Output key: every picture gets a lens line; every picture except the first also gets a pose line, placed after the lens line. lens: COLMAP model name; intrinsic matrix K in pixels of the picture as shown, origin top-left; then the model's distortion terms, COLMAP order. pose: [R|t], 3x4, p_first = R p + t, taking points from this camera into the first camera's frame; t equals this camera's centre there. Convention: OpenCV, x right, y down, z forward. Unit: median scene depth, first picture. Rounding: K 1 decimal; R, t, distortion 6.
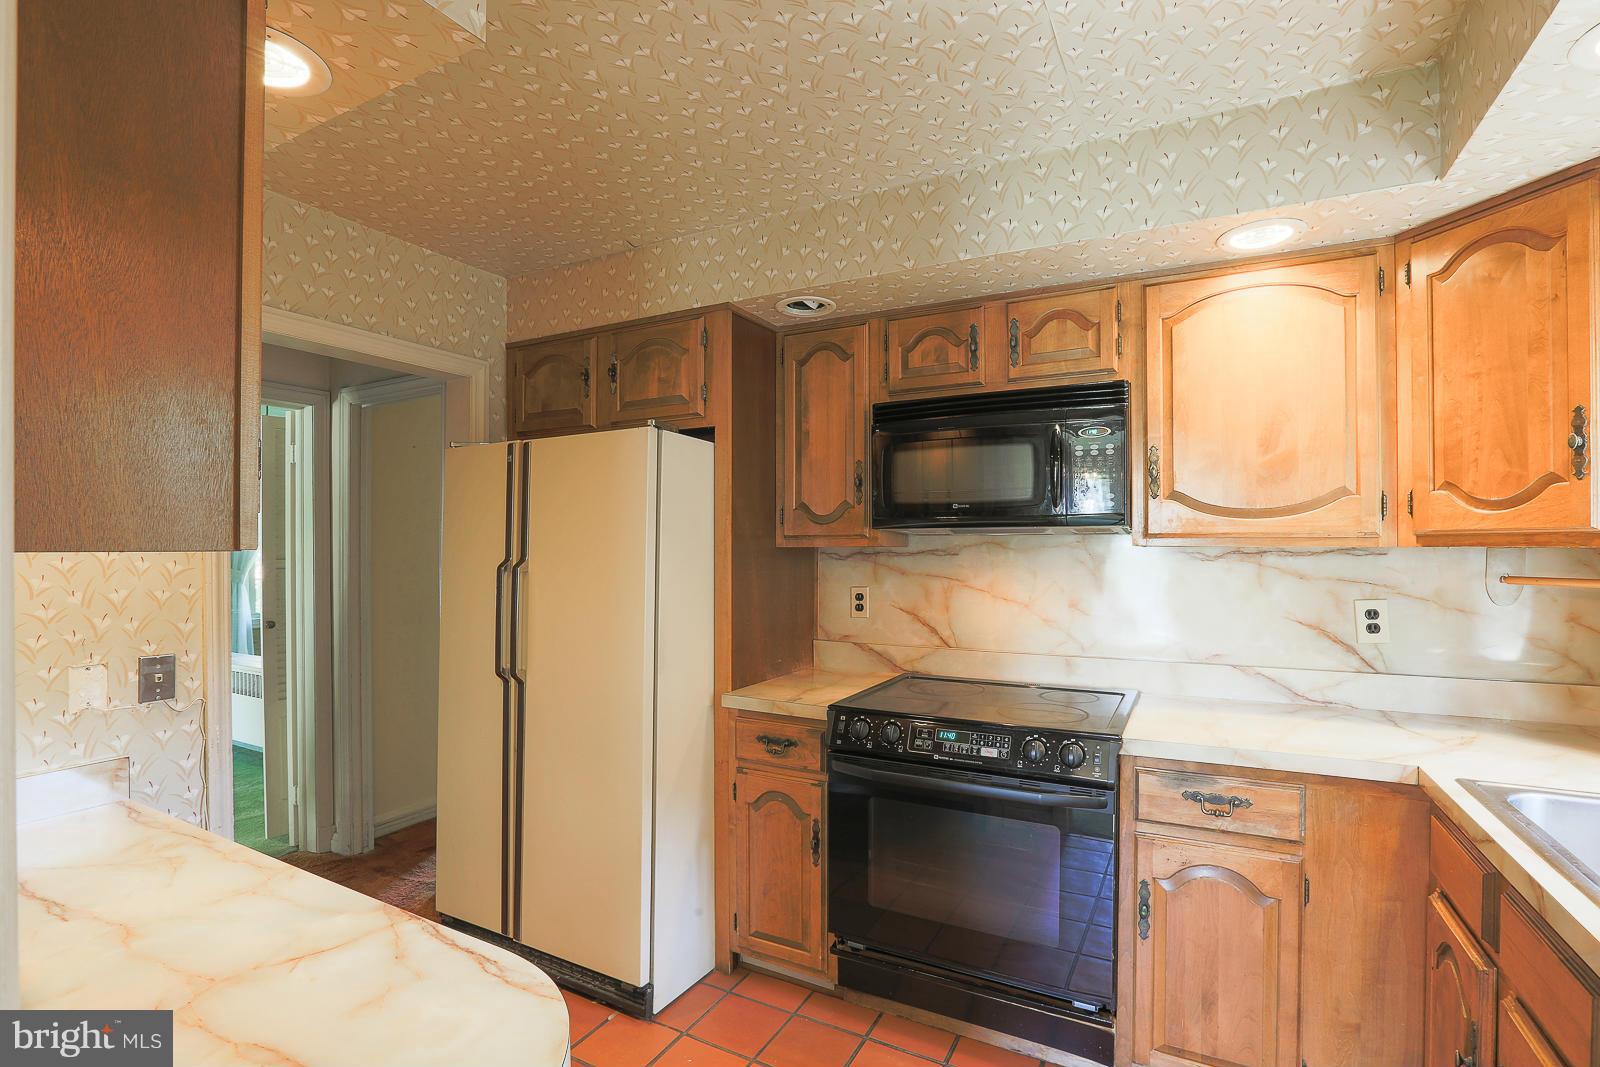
lens RADIAL K [[788.6, 0, 801.3], [0, 788.6, 534.7], [0, 0, 1]] dist [0.015208, 0.002437]
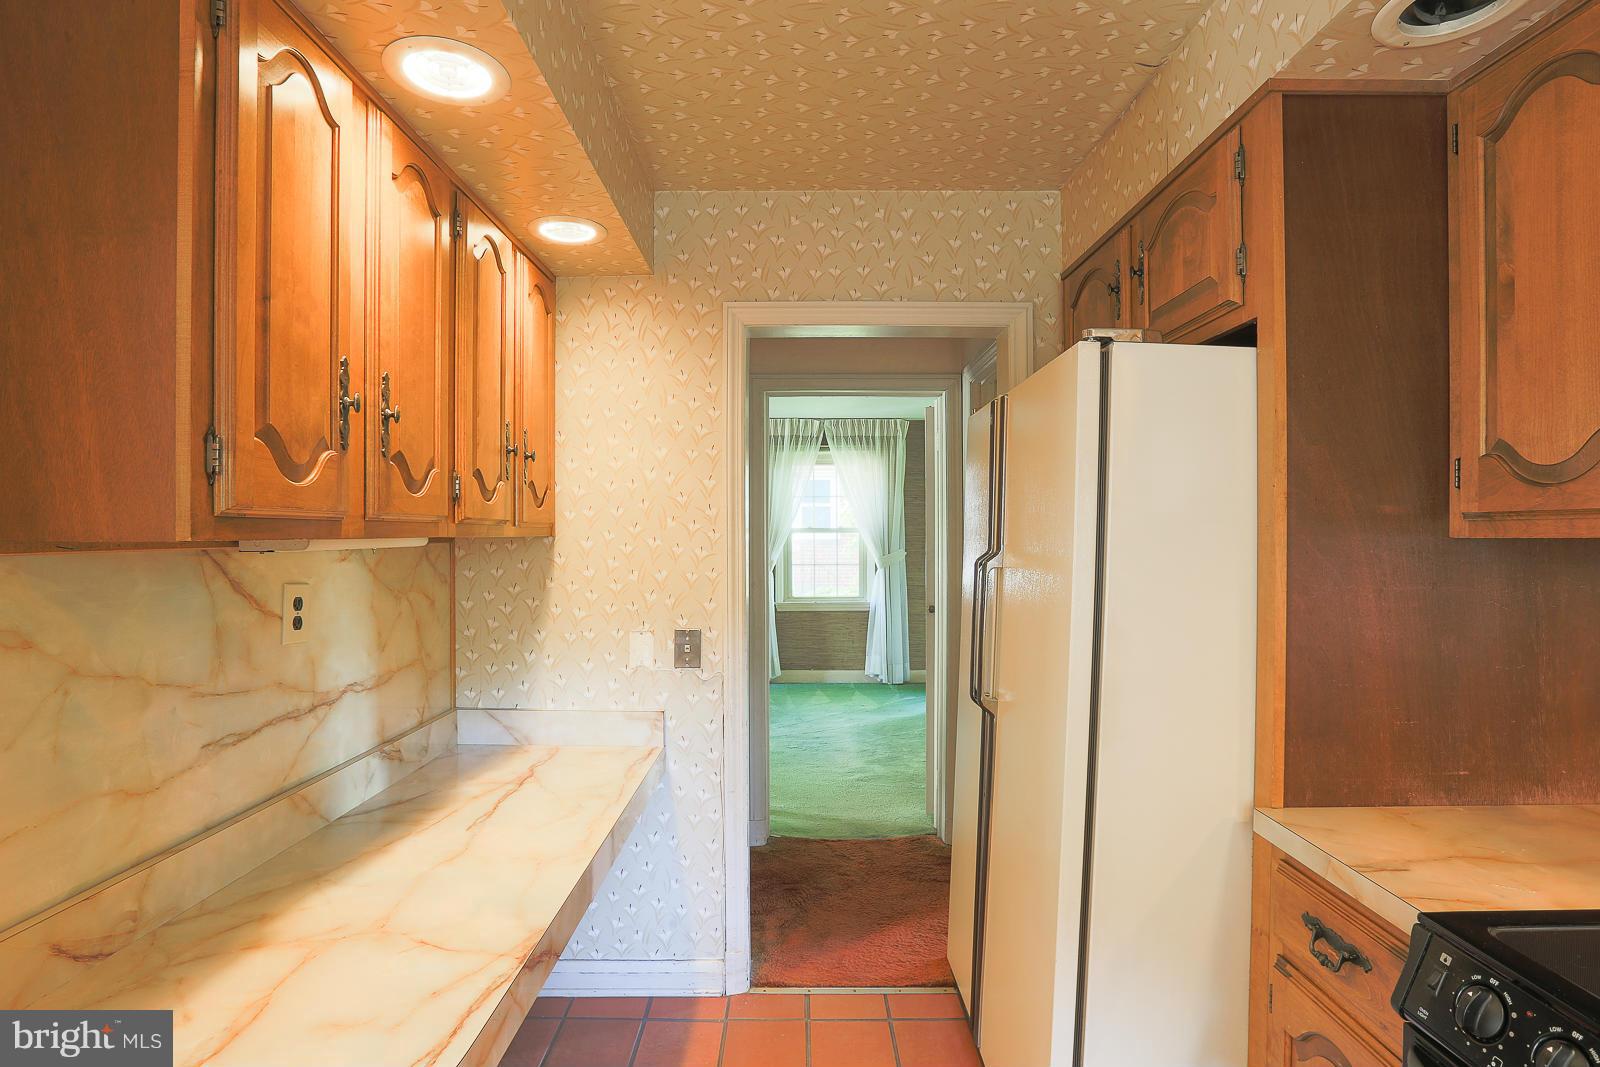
lens RADIAL K [[807.4, 0, 800.7], [0, 807.4, 527.8], [0, 0, 1]] dist [-0.003360, 0.002165]
pose [[0.481346, -0.002932, -0.876526, 0.233057], [0.014790, 0.999879, 0.004777, 0.001558], [0.876406, -0.015263, 0.481331, 0.456074]]
